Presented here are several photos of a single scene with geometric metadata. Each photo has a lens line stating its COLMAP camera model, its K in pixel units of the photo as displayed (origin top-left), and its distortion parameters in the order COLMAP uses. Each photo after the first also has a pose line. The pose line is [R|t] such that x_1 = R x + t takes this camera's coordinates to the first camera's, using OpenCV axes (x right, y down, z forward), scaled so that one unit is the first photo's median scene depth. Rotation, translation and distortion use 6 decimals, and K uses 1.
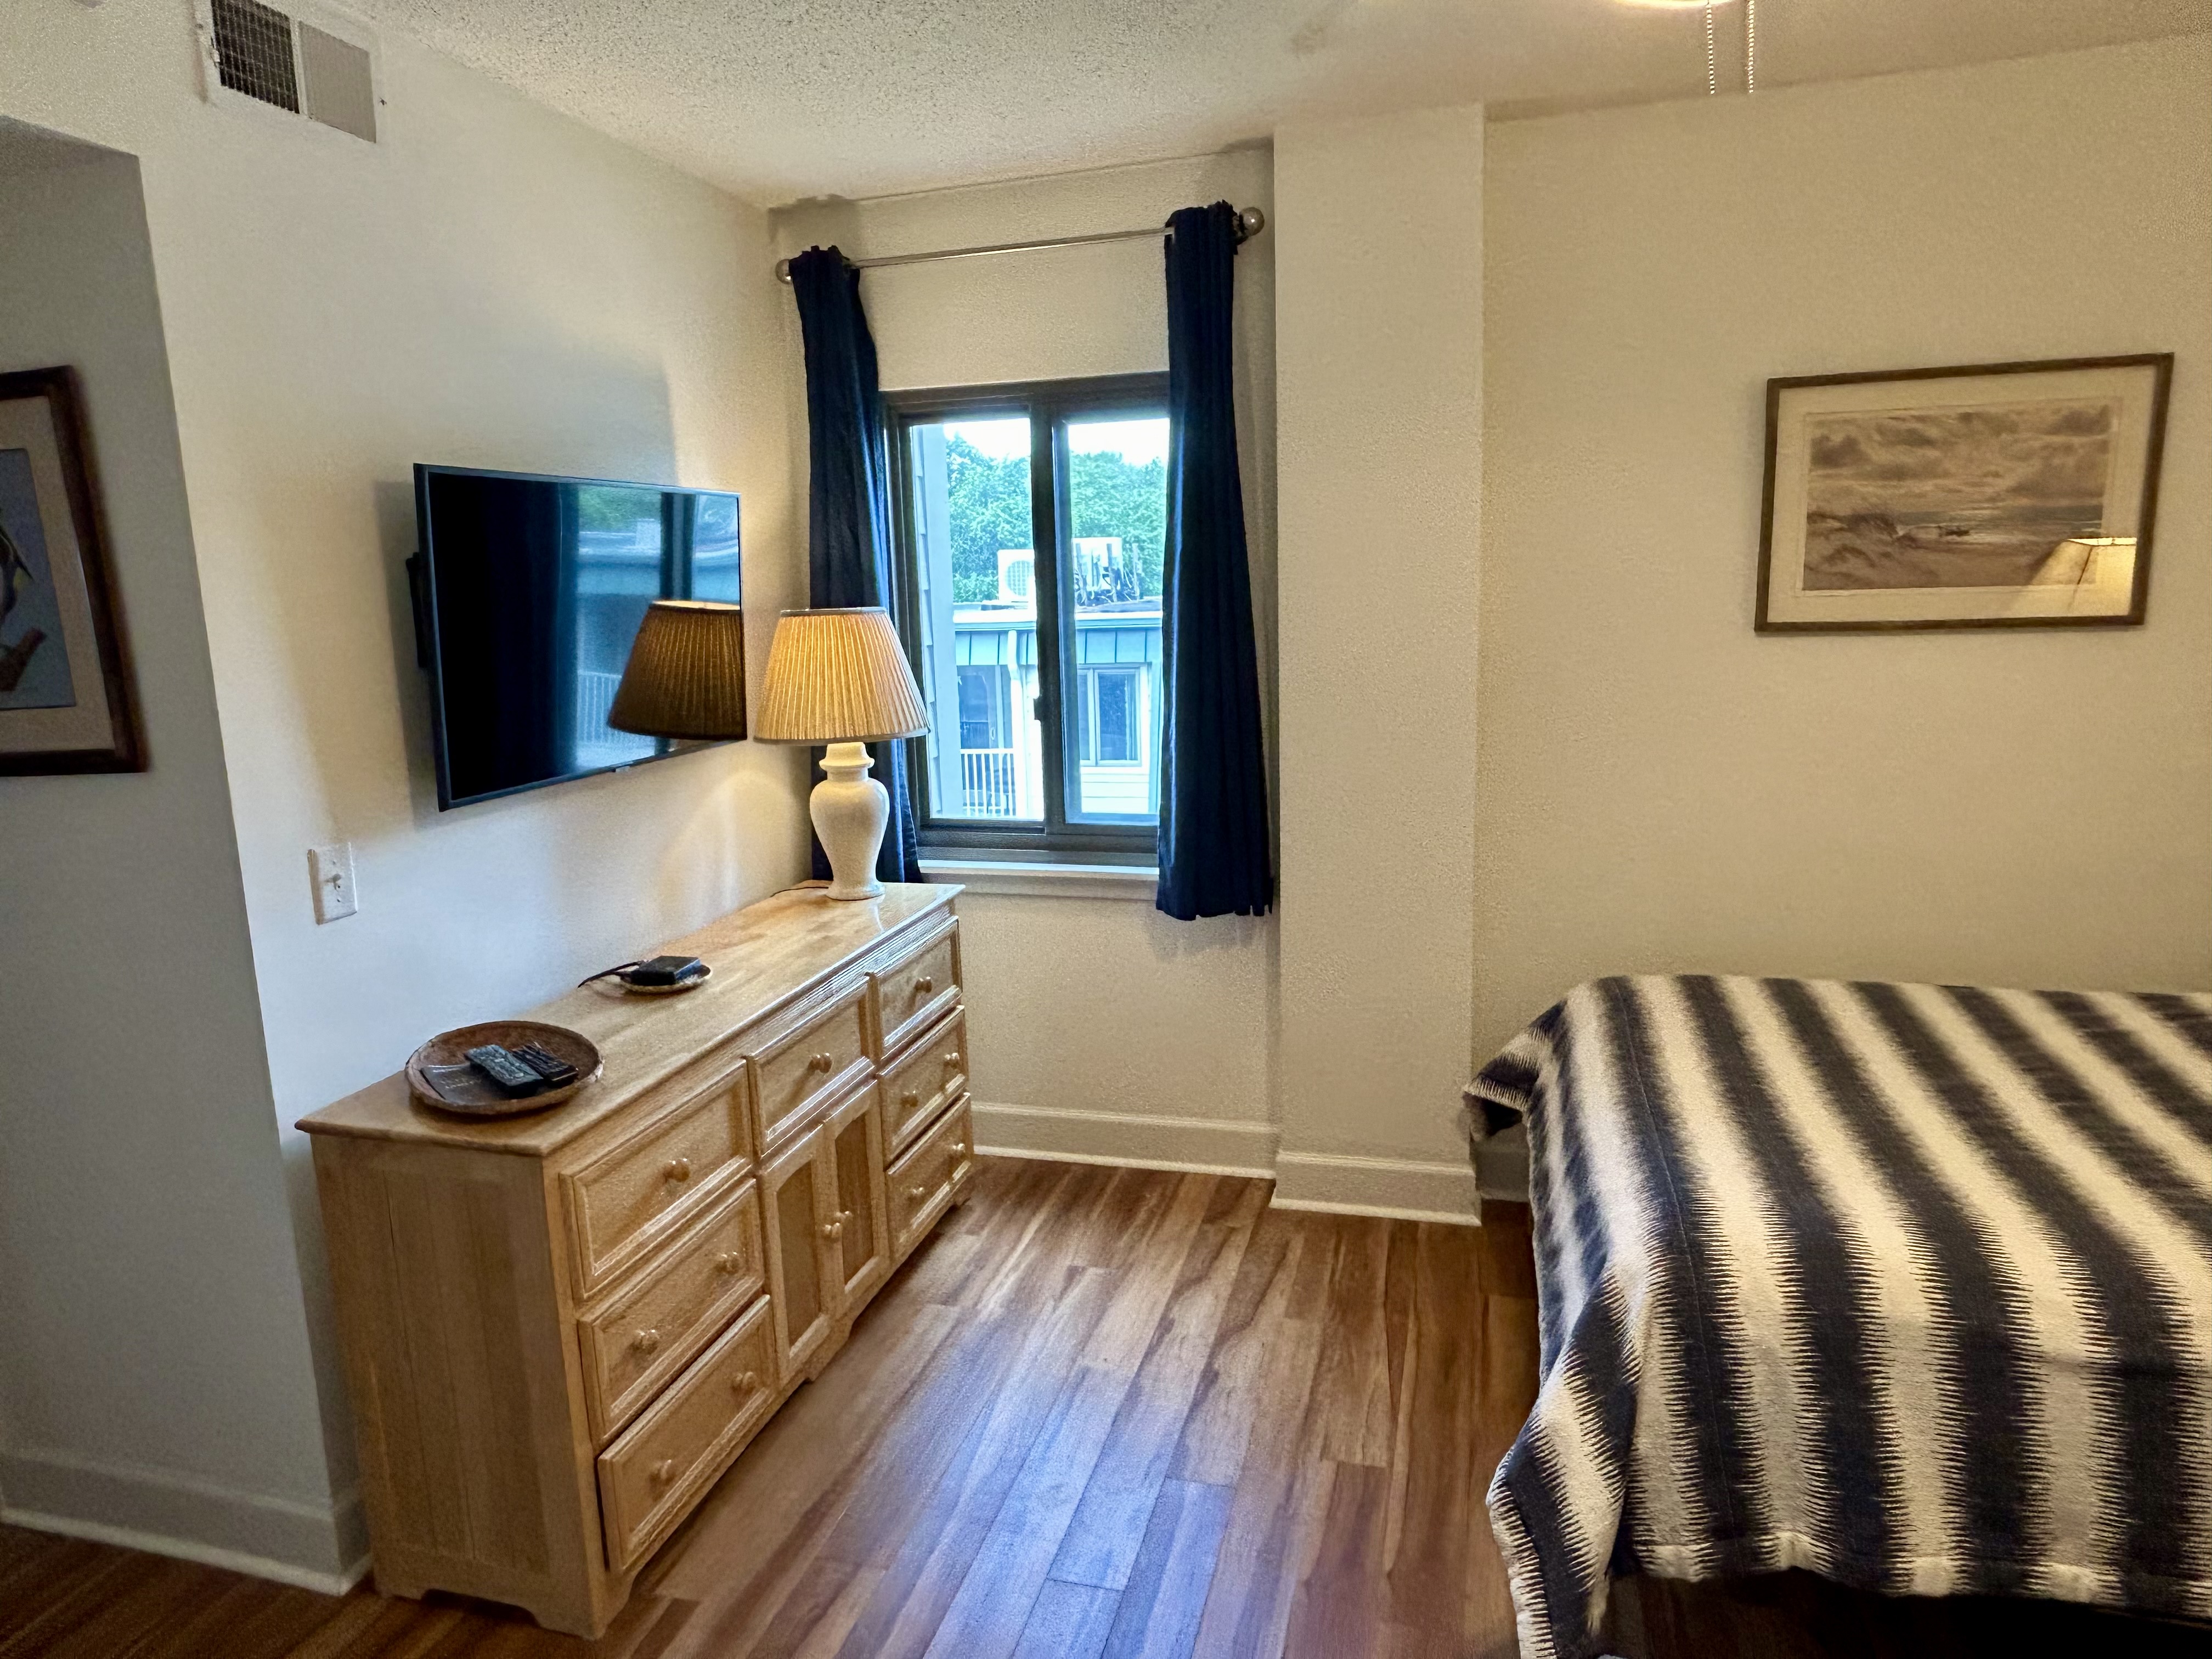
lens RADIAL K [[1386.3, 0, 1106.3], [0, 1386.3, 823.2], [0, 0, 1]] dist [-0.001763, -0.002853]
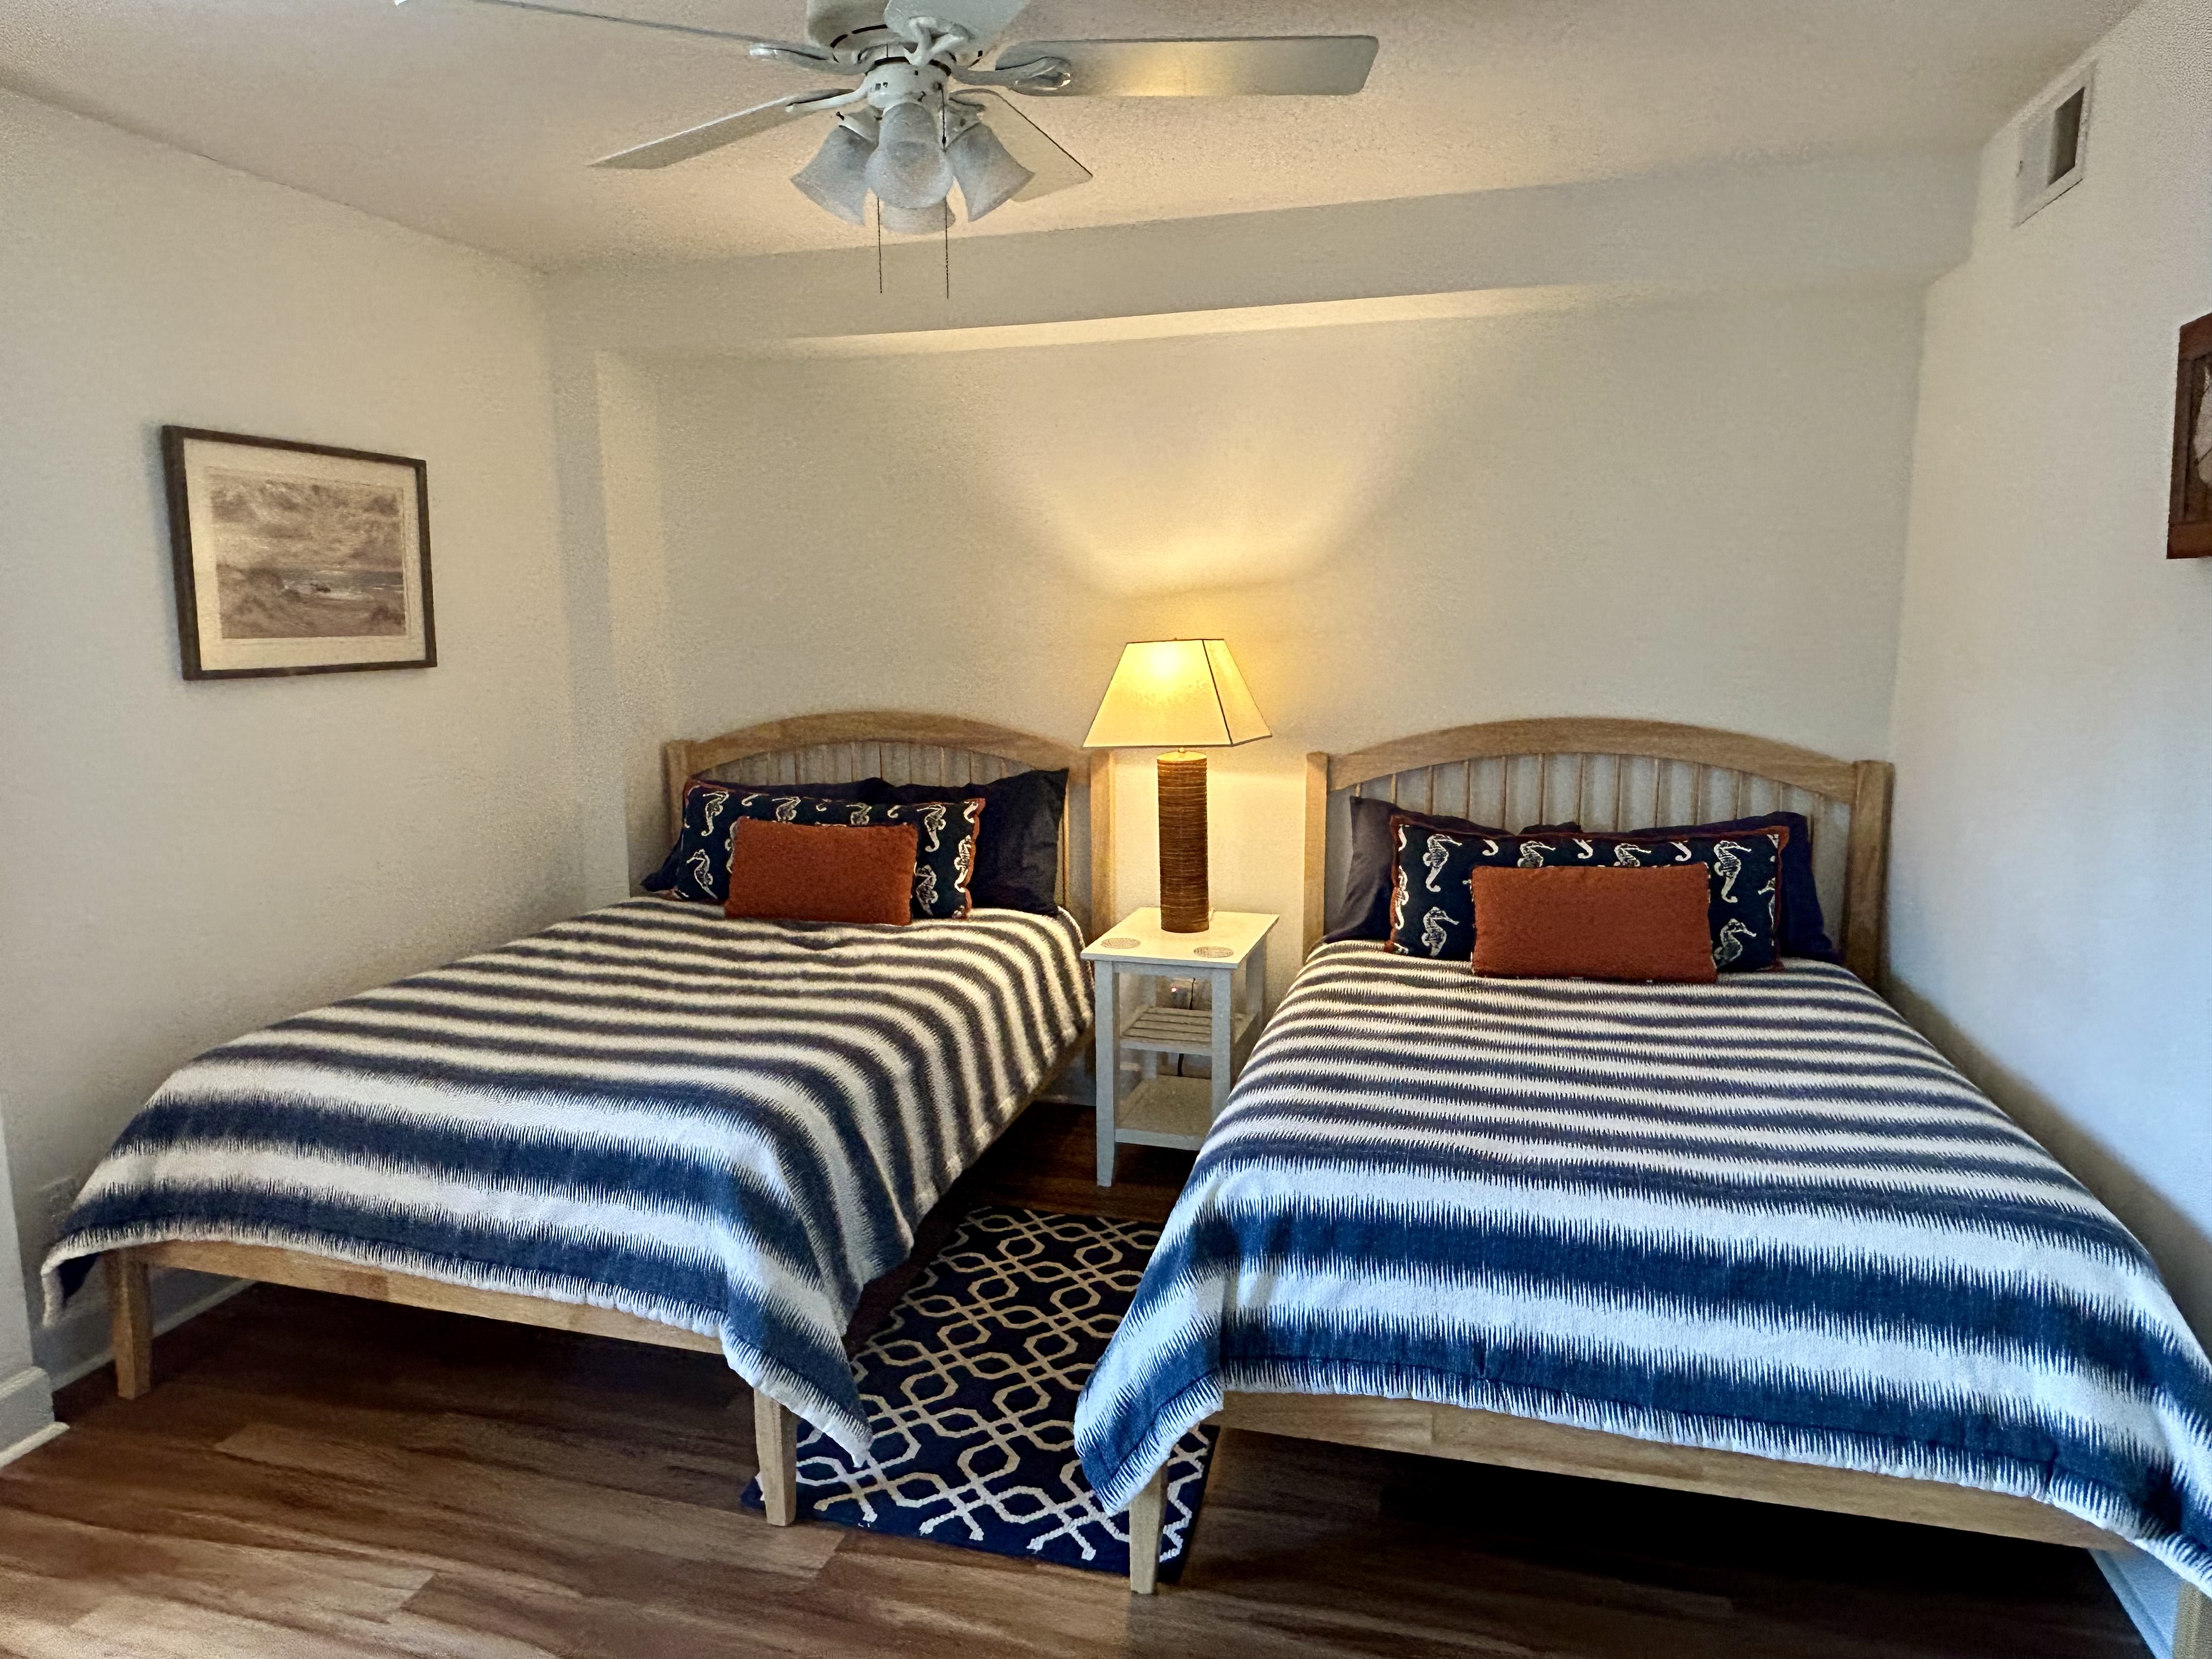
lens RADIAL K [[1386.3, 0, 1108.0], [0, 1386.3, 827.4], [0, 0, 1]] dist [-0.001763, -0.002853]
pose [[-0.016589, -0.126760, 0.991795, -0.551896], [0.167715, 0.977524, 0.127742, -0.055649], [-0.985696, 0.168458, 0.005043, 0.390950]]
